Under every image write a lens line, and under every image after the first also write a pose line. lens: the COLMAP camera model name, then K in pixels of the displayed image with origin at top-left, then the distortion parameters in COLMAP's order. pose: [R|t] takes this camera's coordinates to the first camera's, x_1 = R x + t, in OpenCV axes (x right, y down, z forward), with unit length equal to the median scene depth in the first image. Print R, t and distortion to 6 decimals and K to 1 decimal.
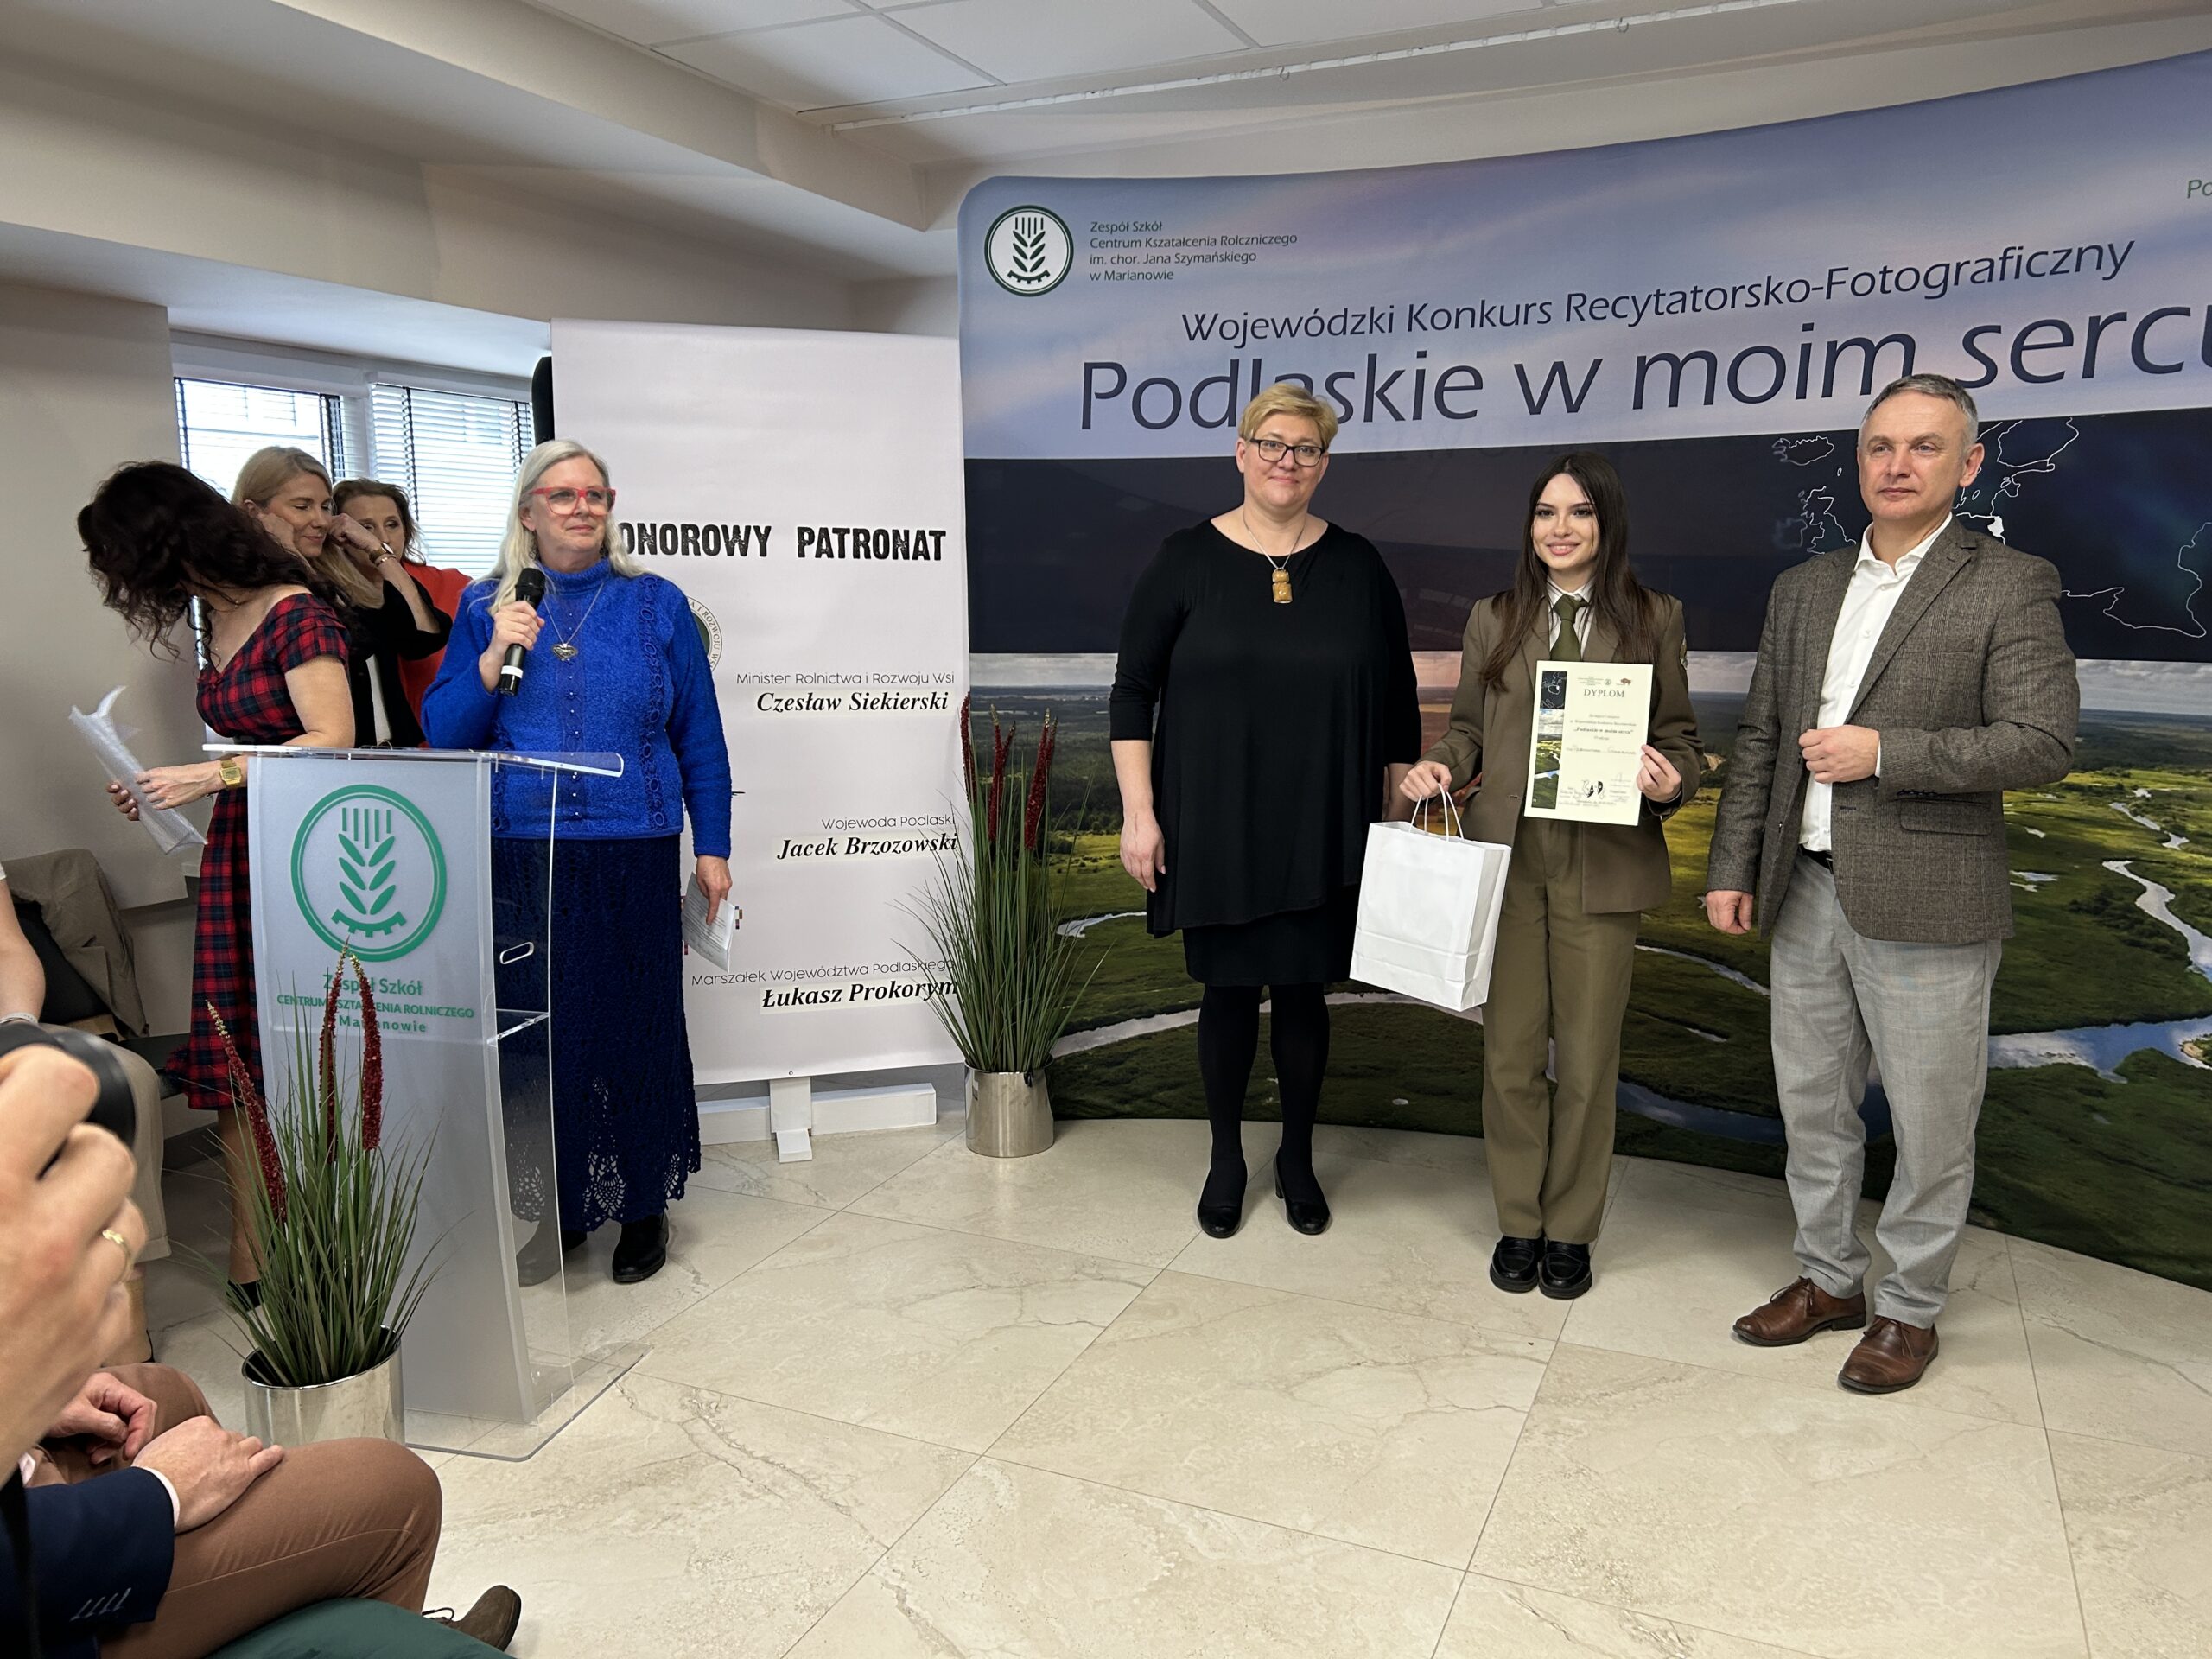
lens RADIAL K [[1672.9, 0, 1091.2], [0, 1672.9, 821.3], [0, 0, 1]] dist [0.051795, -0.063151]
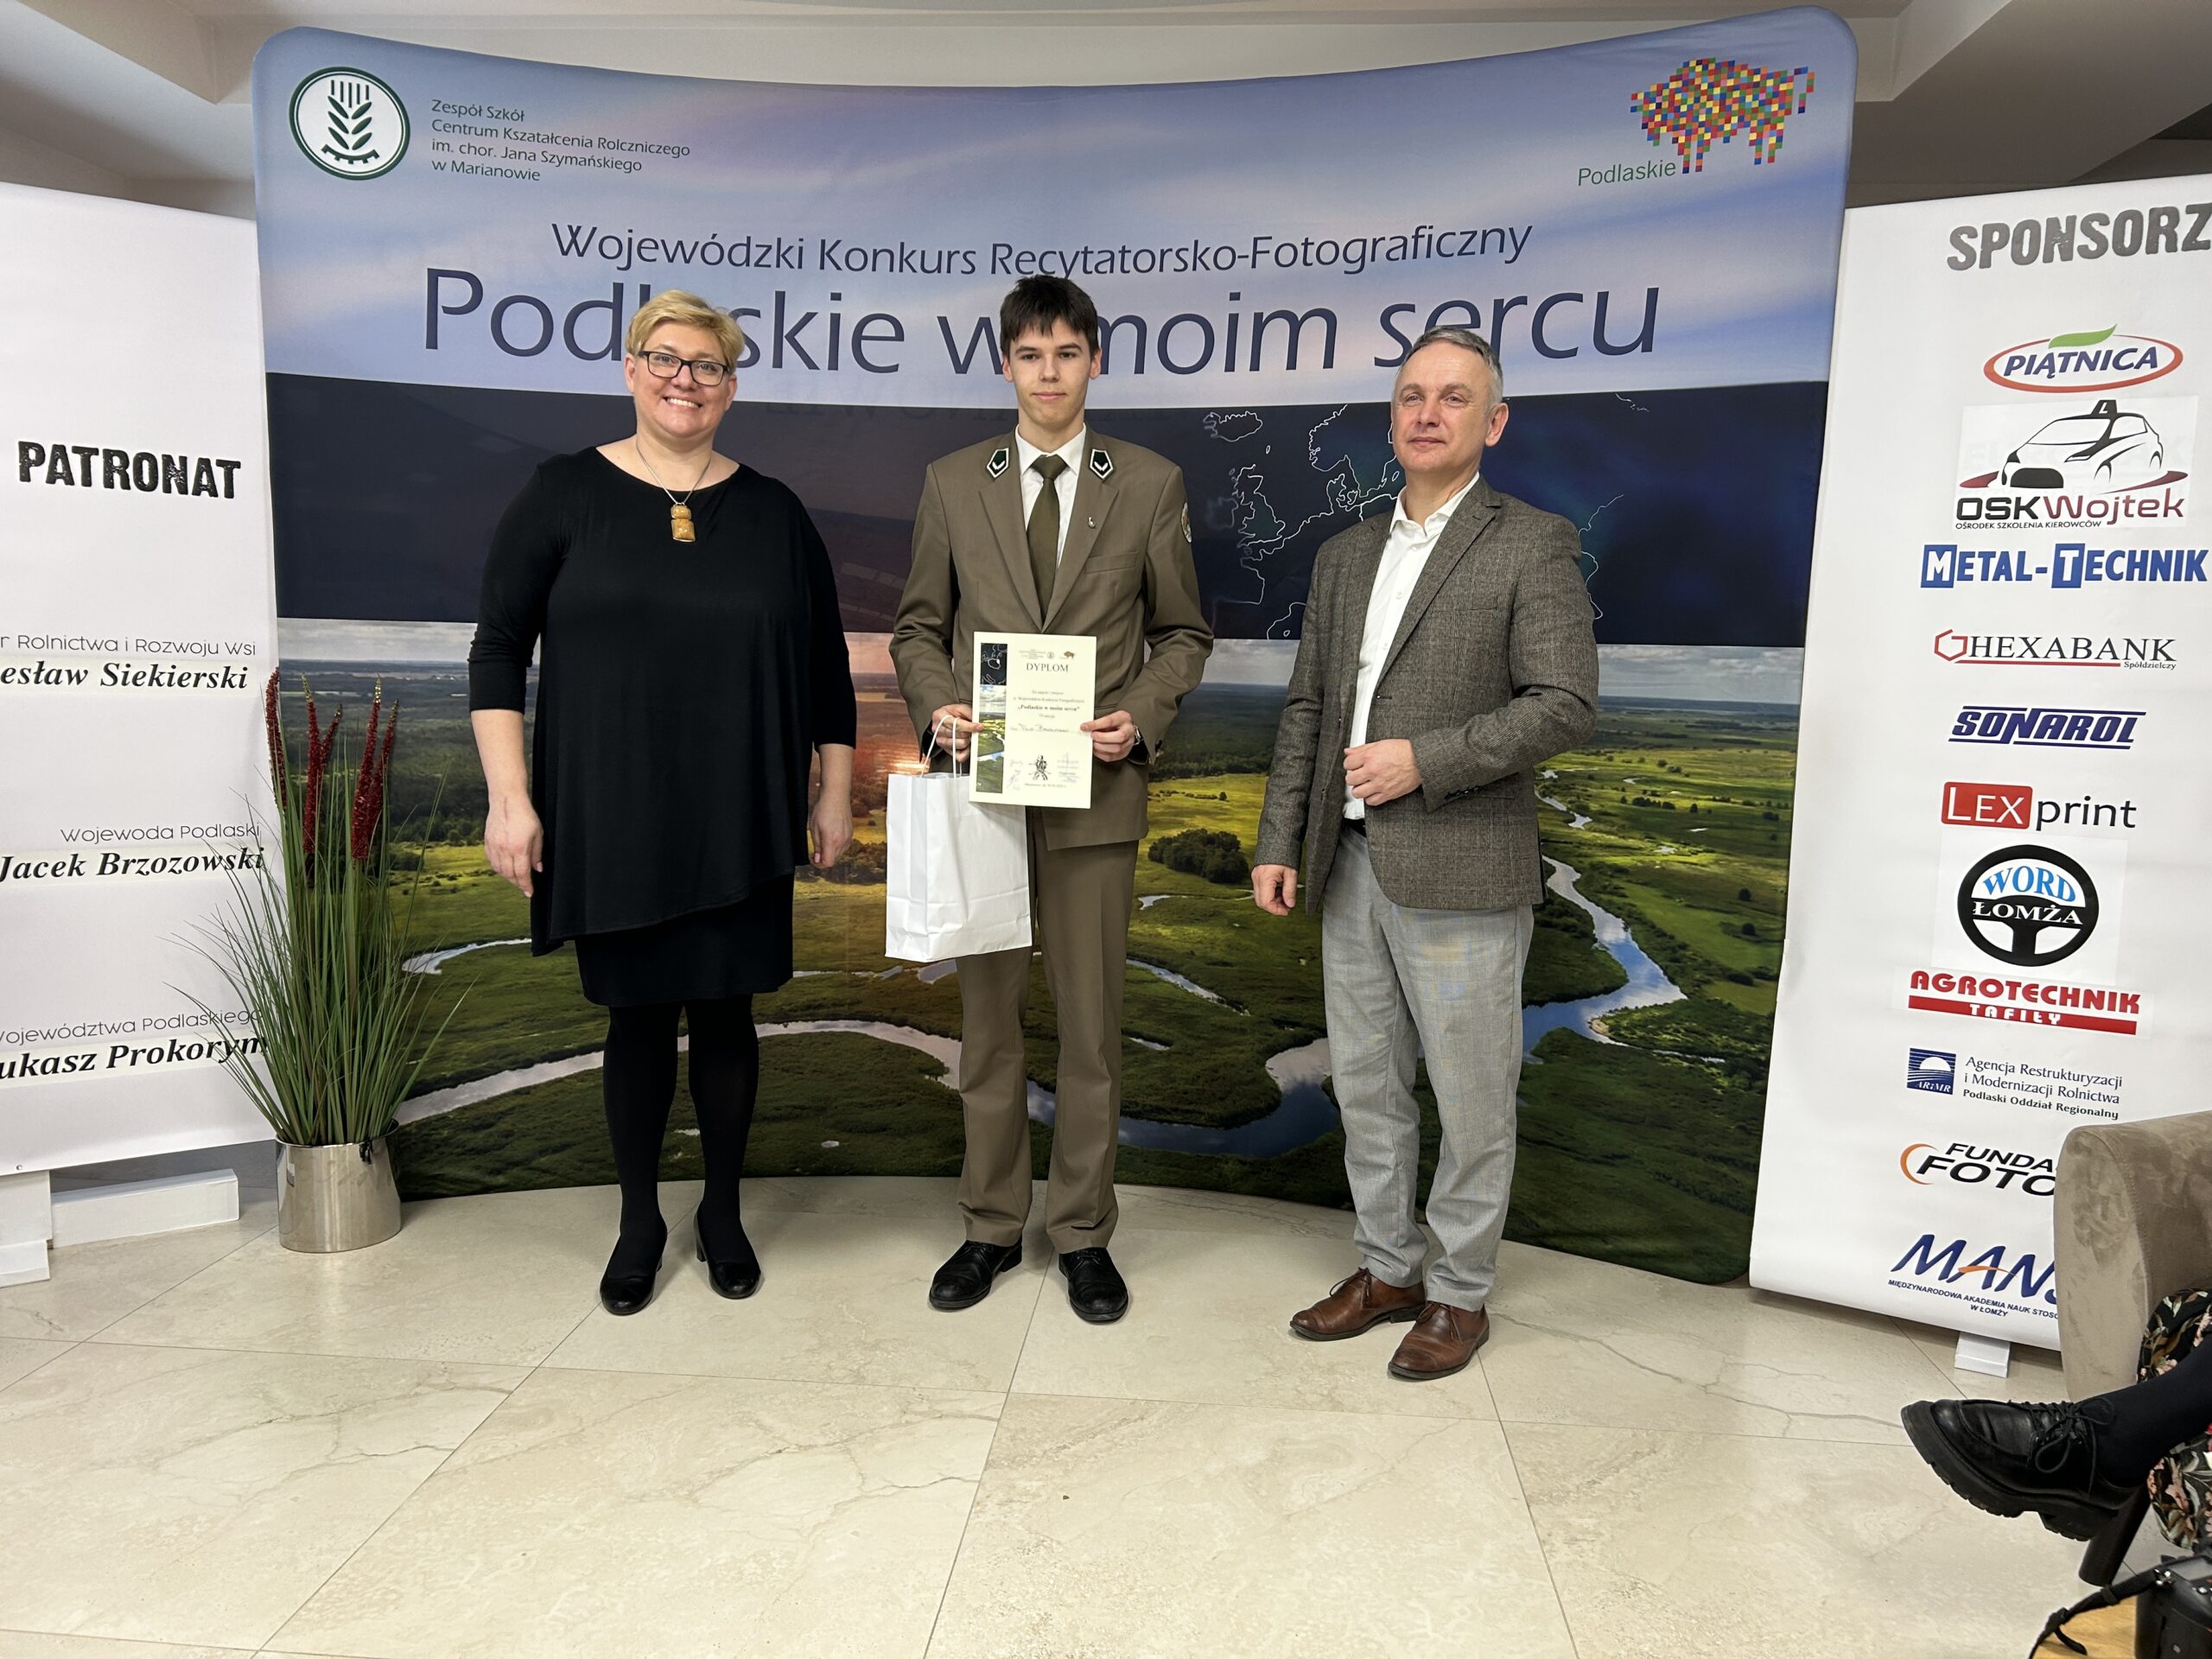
lens RADIAL K [[1671.9, 0, 1111.3], [0, 1671.9, 850.0], [0, 0, 1]] dist [0.040894, -0.037221]
pose [[0.939472, -0.011873, 0.342419, 0.026987], [0.021487, 0.999474, -0.024296, 0.041777], [-0.341951, 0.030183, 0.939233, 0.131347]]
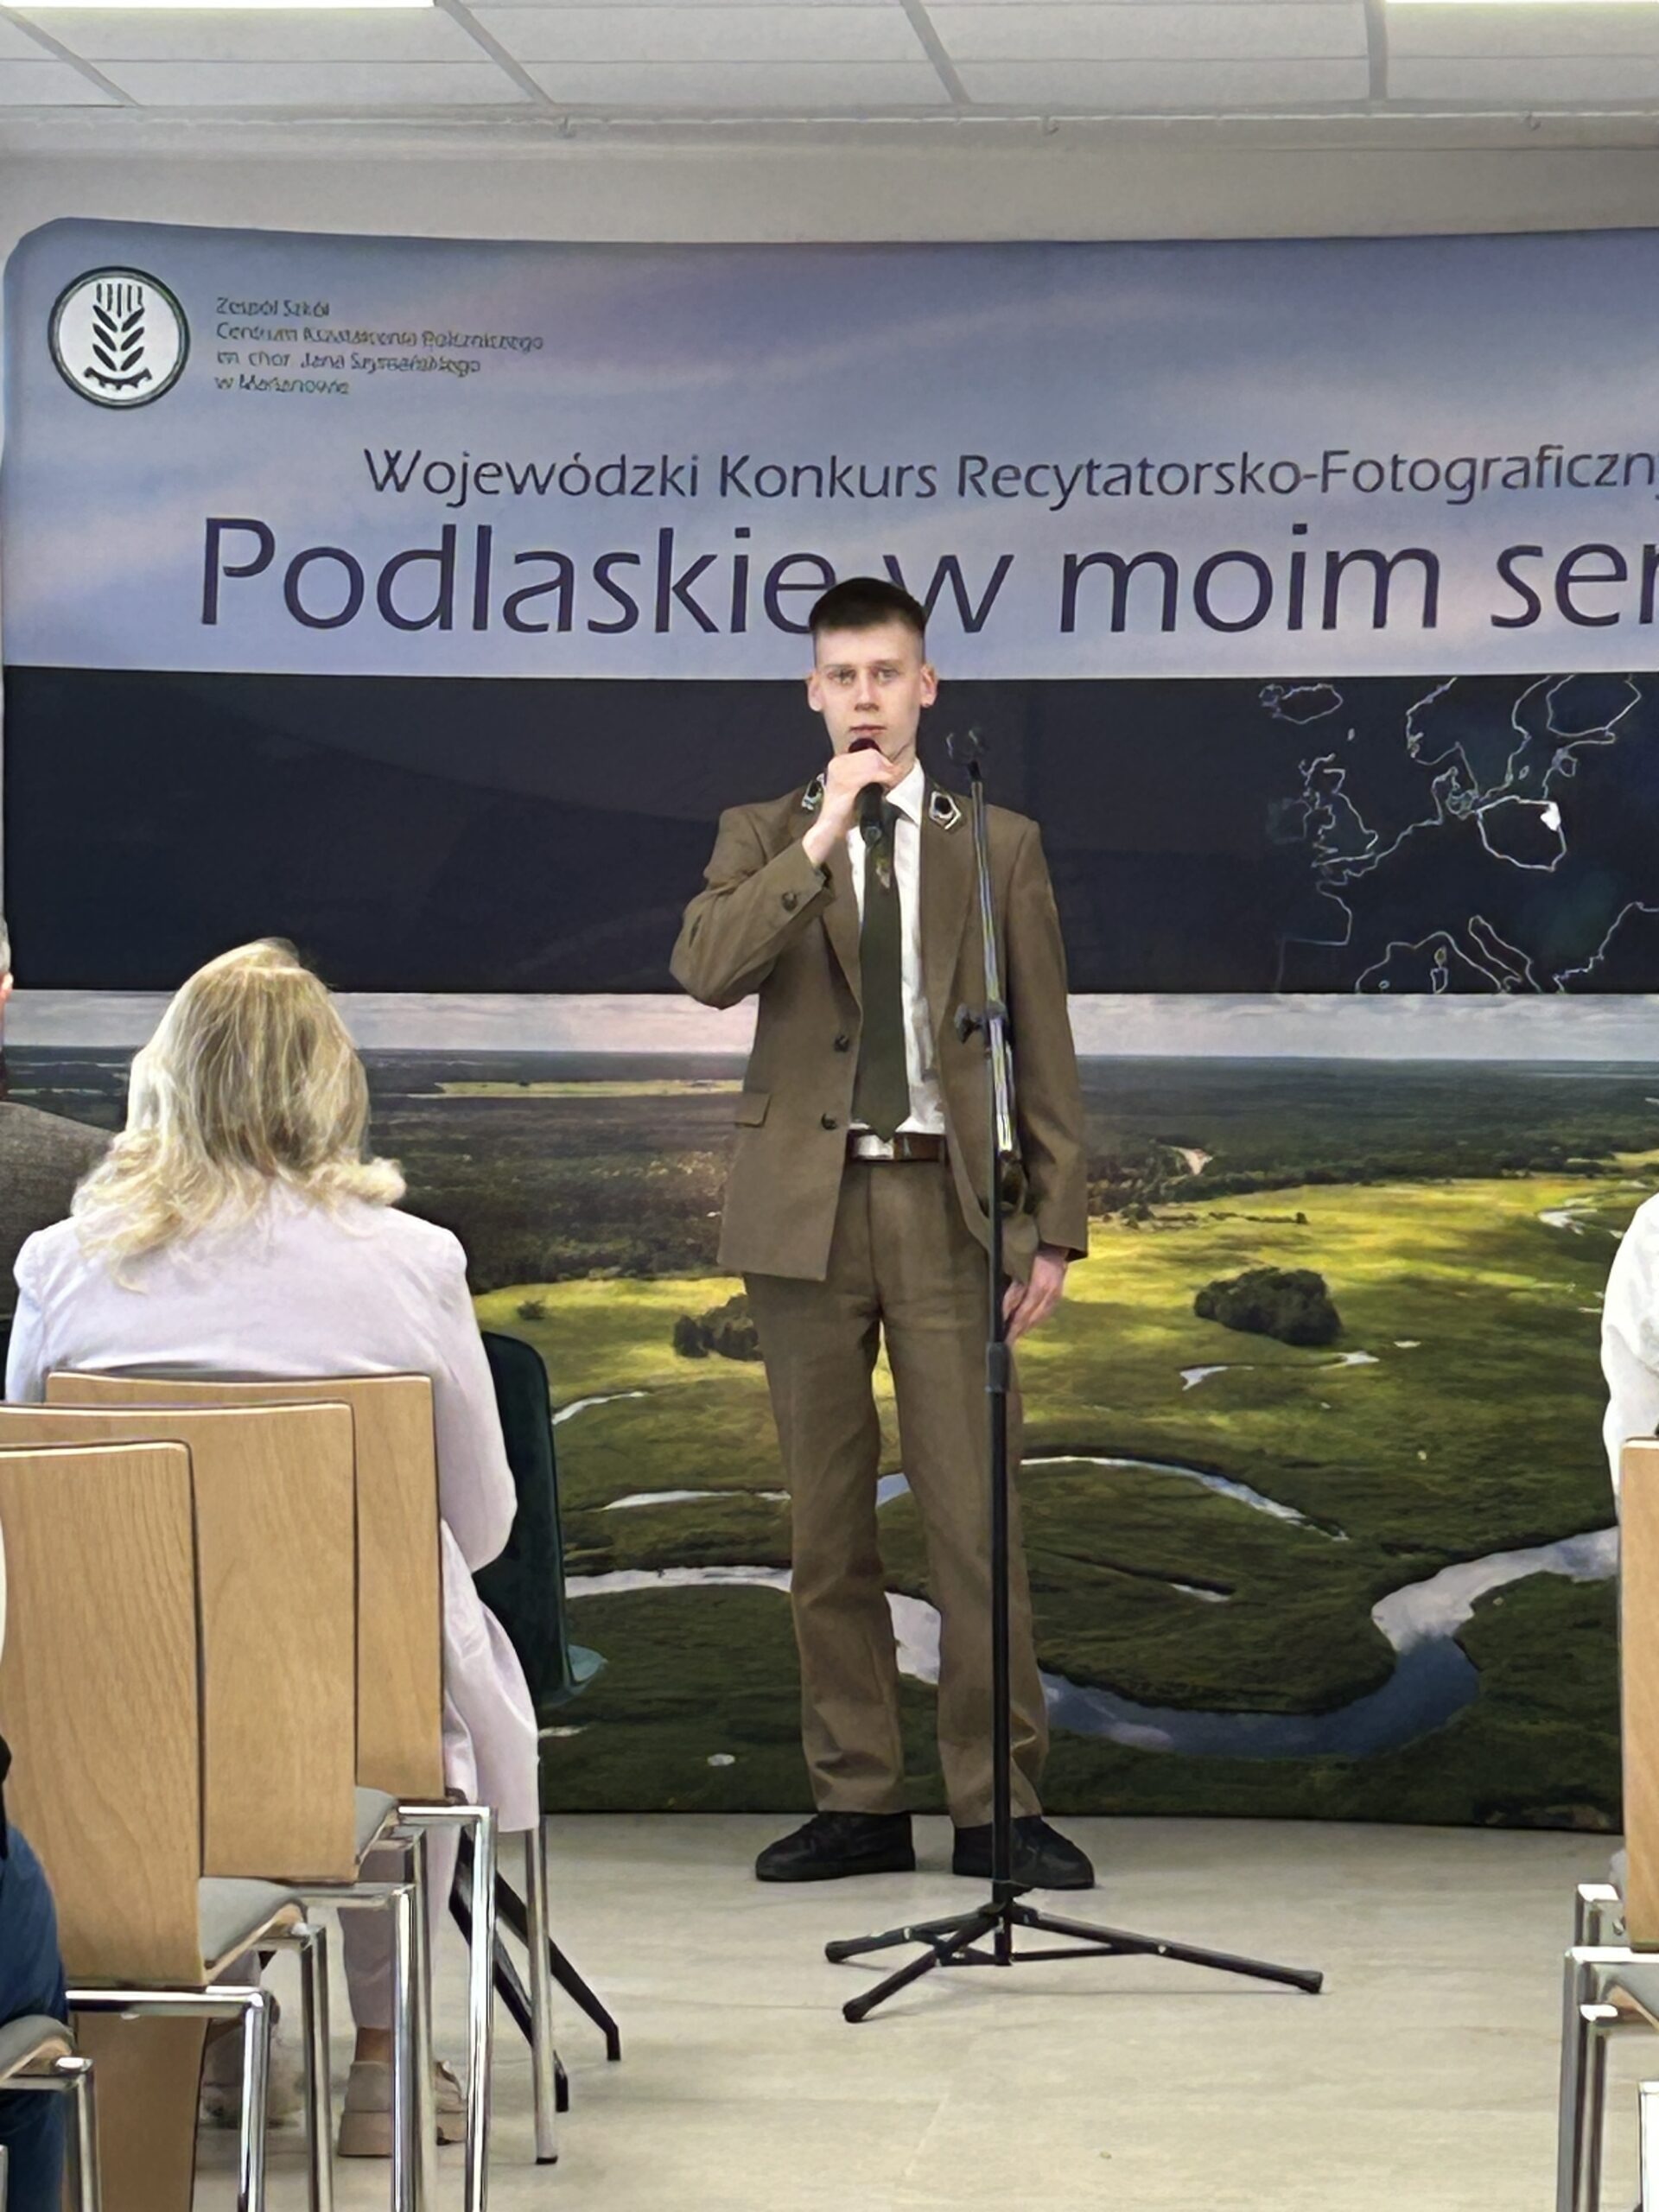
lens RADIAL K [[10312.1, 0, 674.0], [0, 10312.1, 1103.9], [0, 0, 1]] dist [0.383253, -4.478729]
pose [[0.939711, 0.015343, 0.341626, -1.224635], [0.037012, 0.988562, -0.146205, 0.535299], [-0.339961, 0.150035, 0.928394, -2.732519]]
